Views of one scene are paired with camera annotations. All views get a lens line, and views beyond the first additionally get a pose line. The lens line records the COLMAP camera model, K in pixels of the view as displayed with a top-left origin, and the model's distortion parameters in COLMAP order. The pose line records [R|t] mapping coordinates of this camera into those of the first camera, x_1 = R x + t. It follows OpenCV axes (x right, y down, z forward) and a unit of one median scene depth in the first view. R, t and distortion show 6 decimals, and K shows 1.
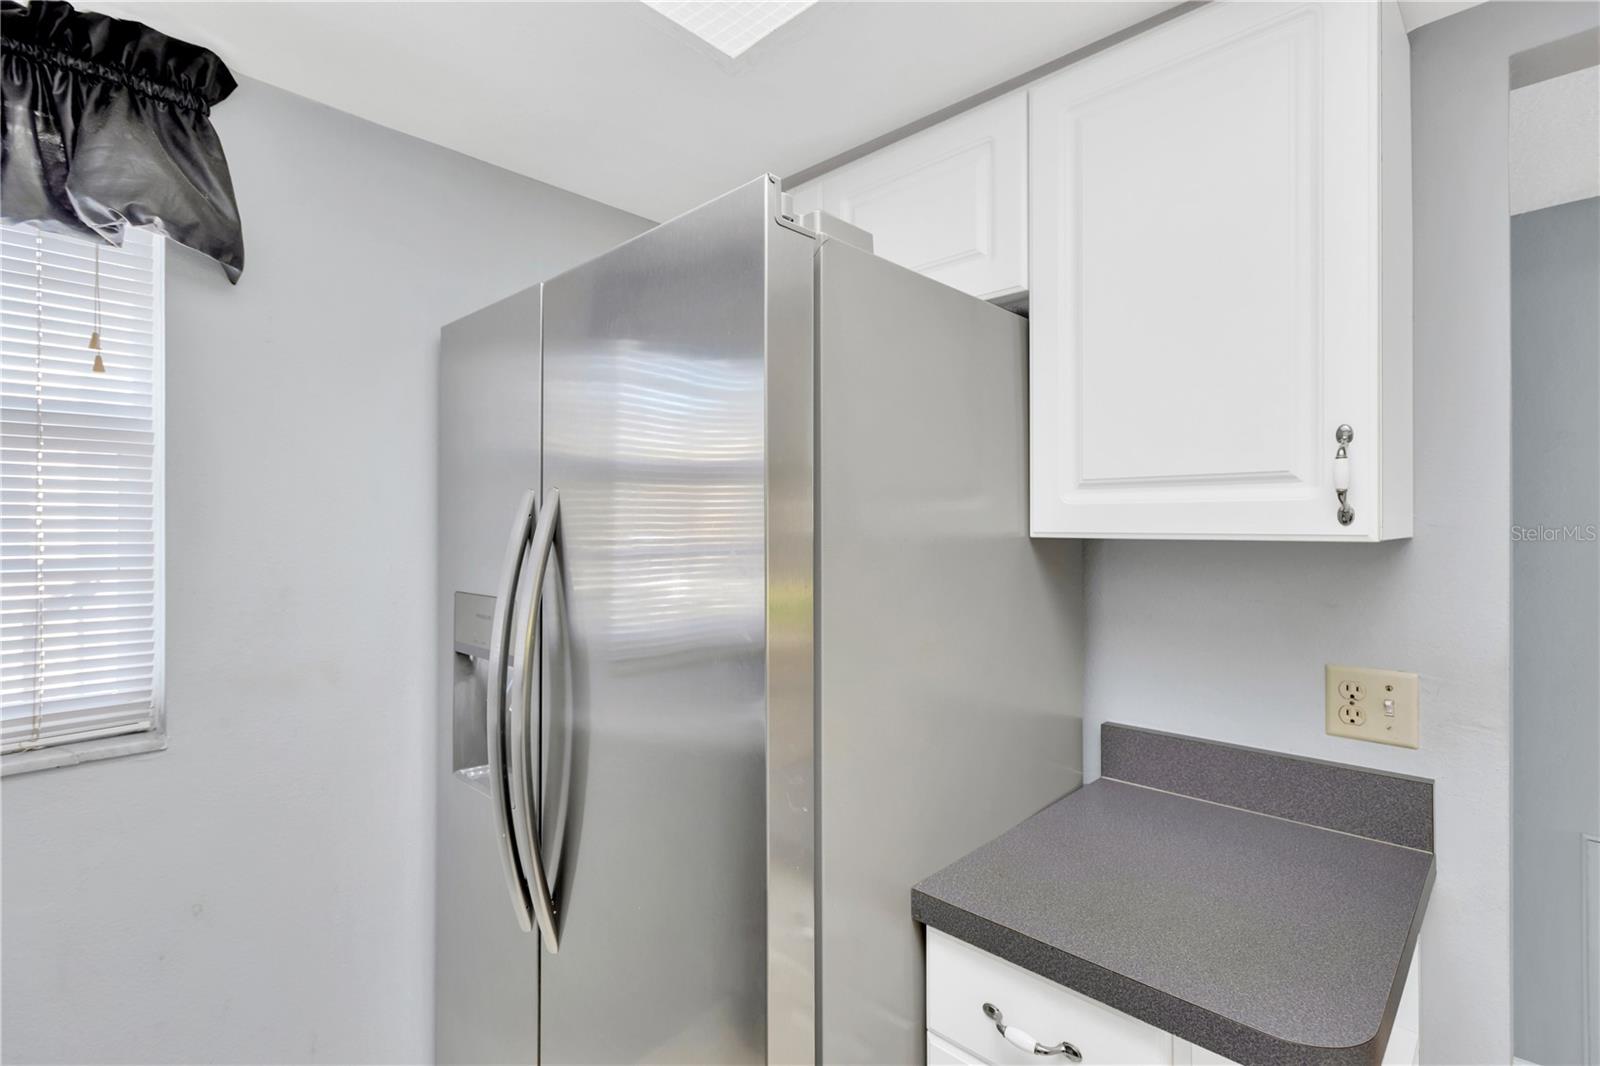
lens RADIAL K [[752.7, 0, 801.1], [0, 752.7, 524.7], [0, 0, 1]] dist [0.007132, 0.000313]
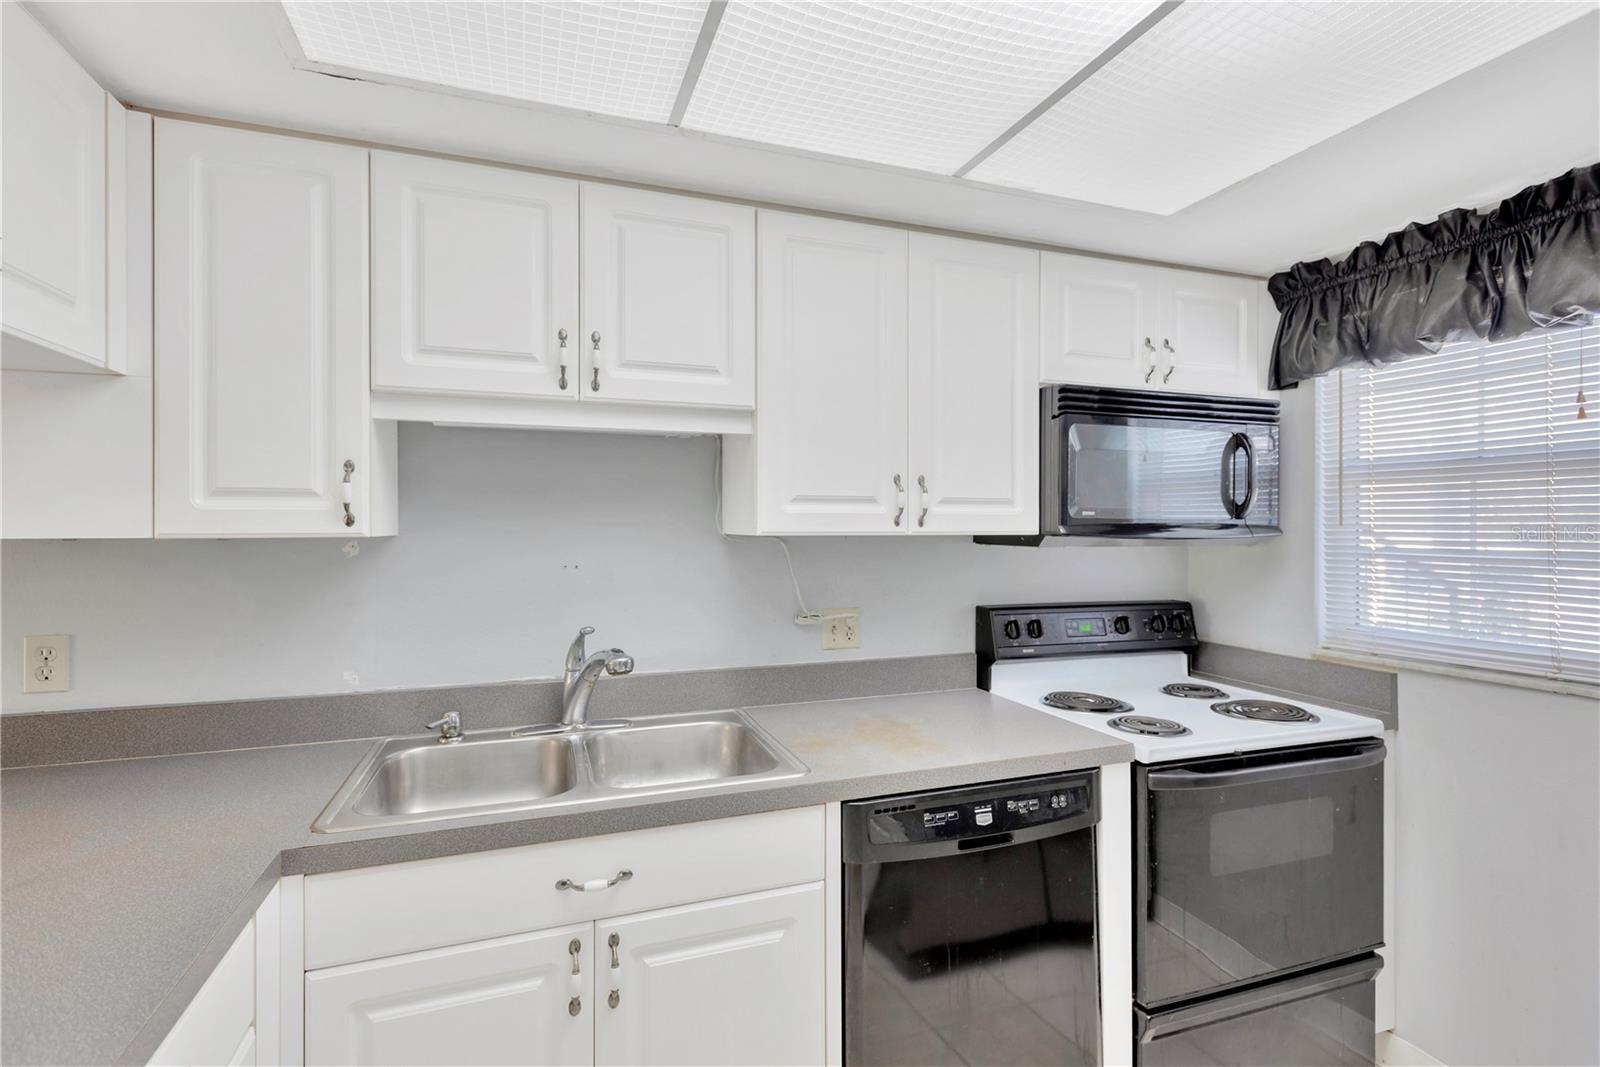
lens RADIAL K [[752.7, 0, 797.3], [0, 752.7, 532.6], [0, 0, 1]] dist [0.007132, 0.000313]
pose [[-0.444575, 0.002775, -0.895738, 0.969543], [-0.001514, 0.999991, 0.003850, 0.005431], [0.895741, 0.003067, -0.444567, 0.327526]]
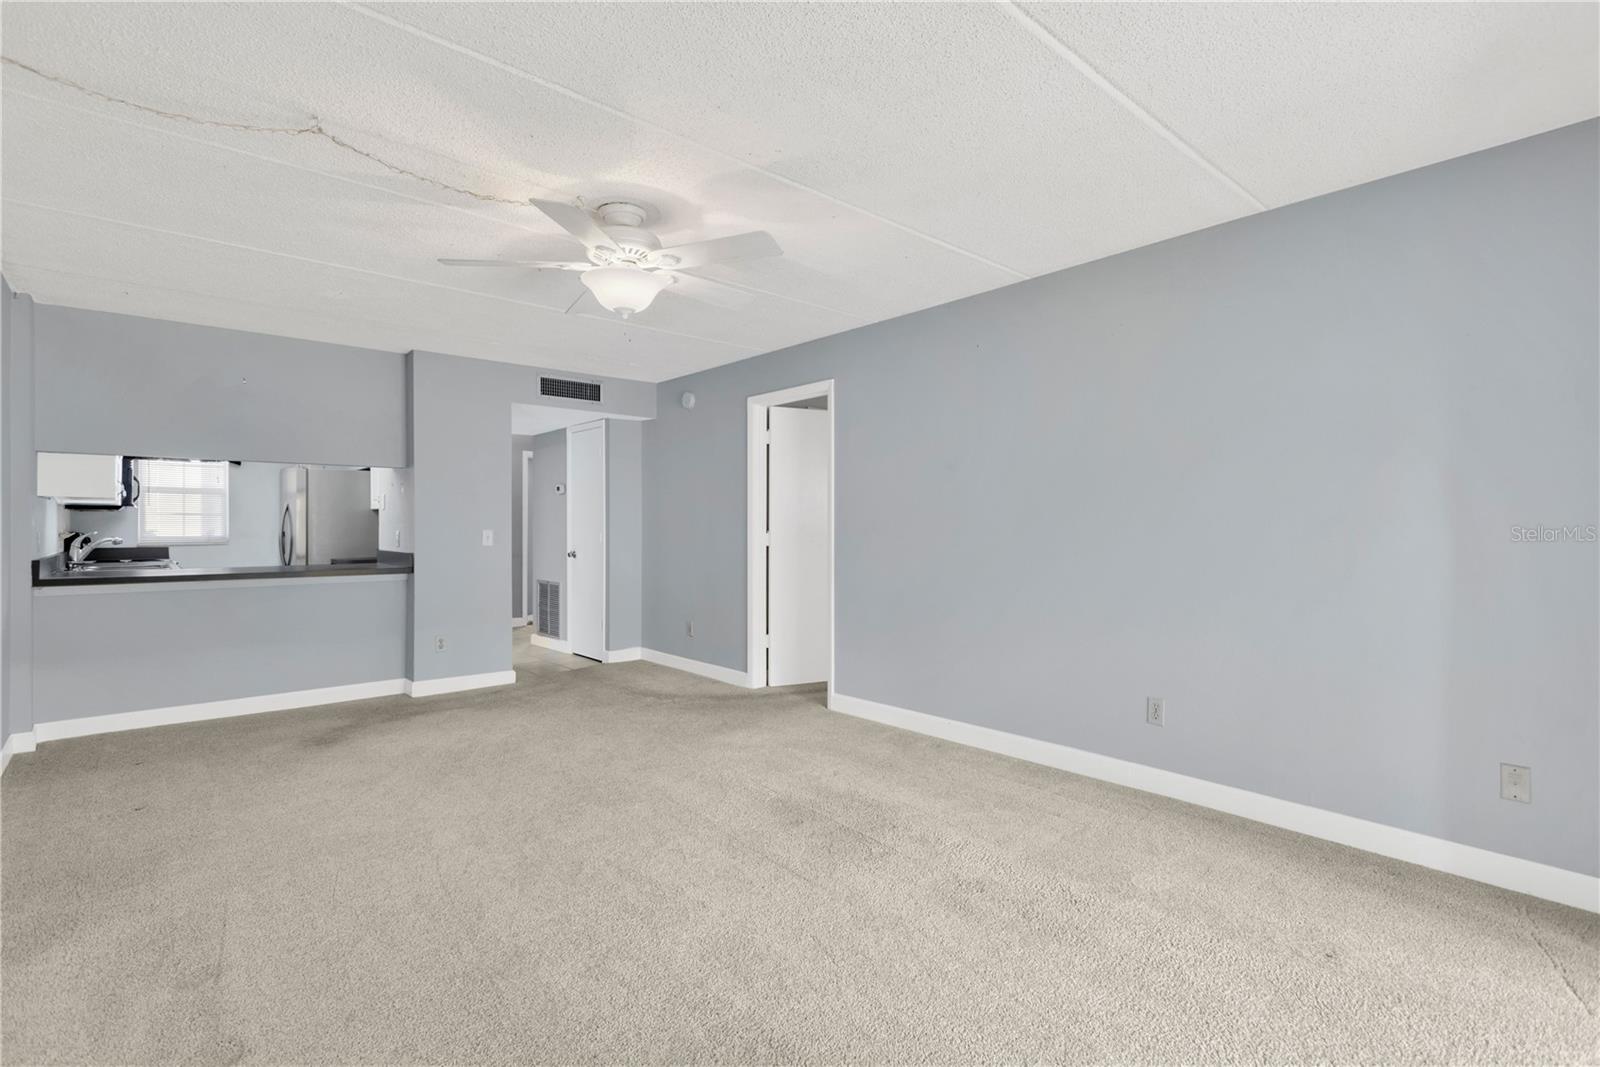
lens RADIAL K [[752.7, 0, 801.6], [0, 752.7, 526.0], [0, 0, 1]] dist [0.007132, 0.000313]
pose [[0.998215, -0.000439, -0.059714, 4.137990], [0.000306, 0.999997, -0.002226, 0.170706], [0.059715, 0.002204, 0.998213, -4.806559]]
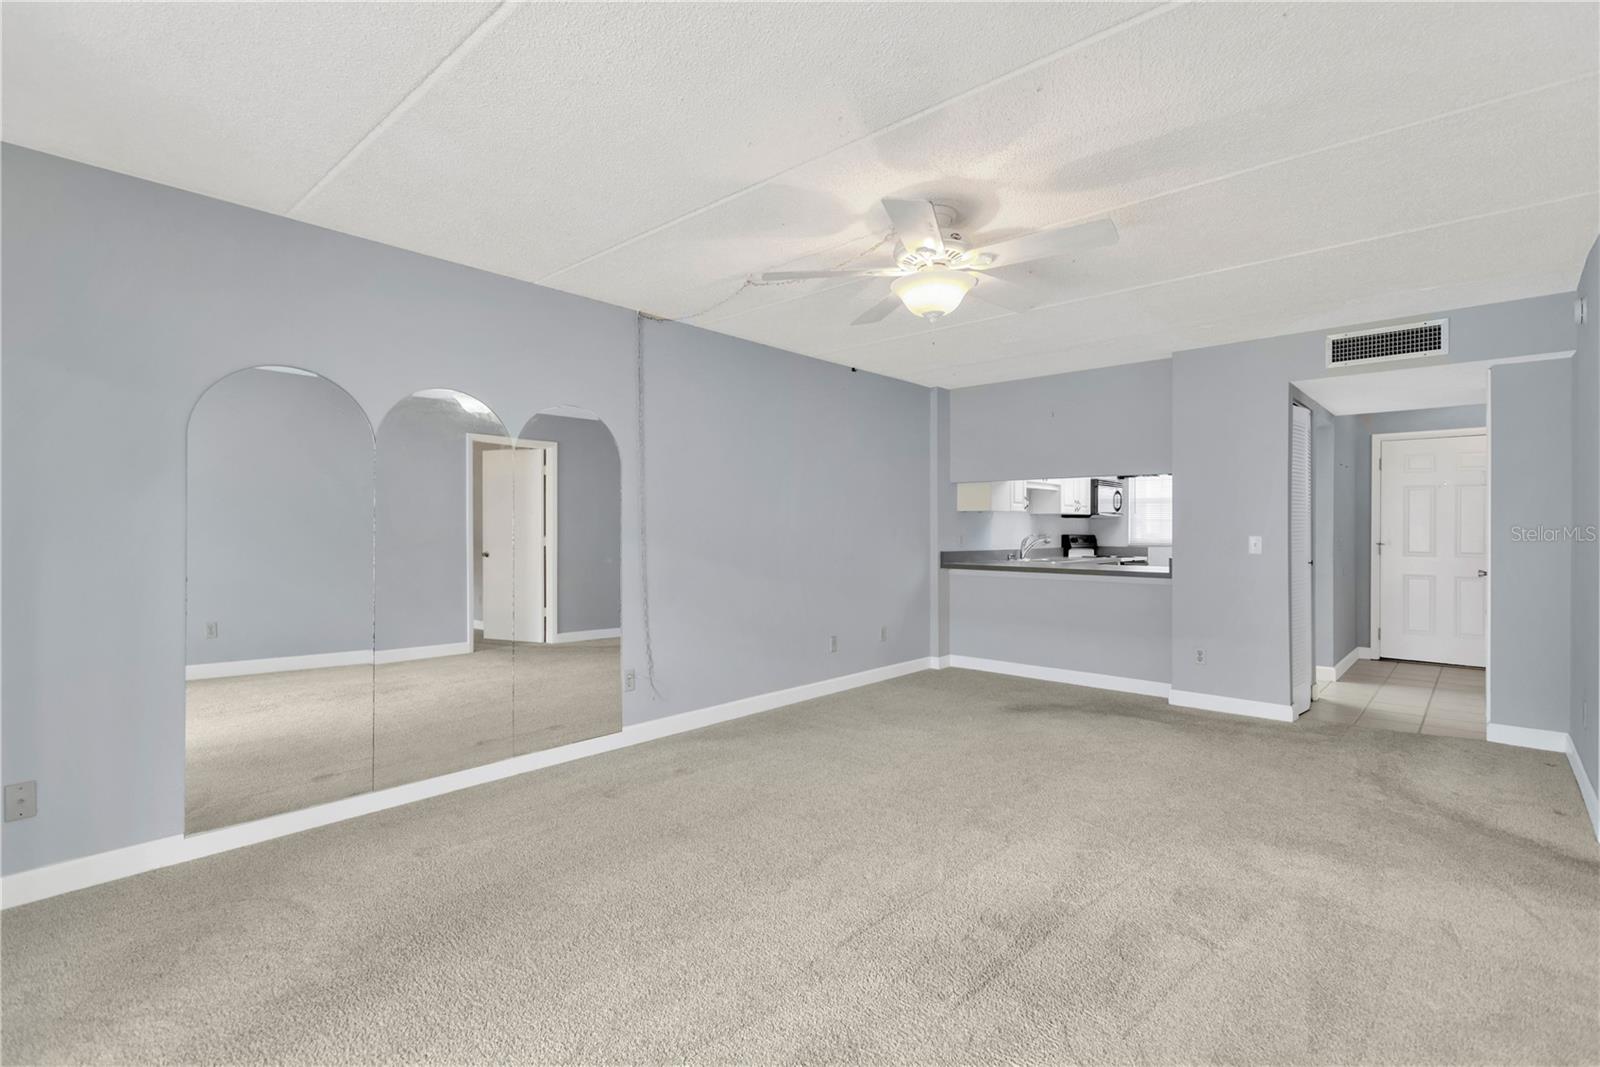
lens RADIAL K [[752.7, 0, 802.6], [0, 752.7, 535.5], [0, 0, 1]] dist [0.007132, 0.000313]
pose [[0.039233, 0.009575, -0.999184, 5.924703], [-0.003143, 0.999950, 0.009459, 0.149841], [0.999225, 0.002769, 0.039261, -2.791999]]
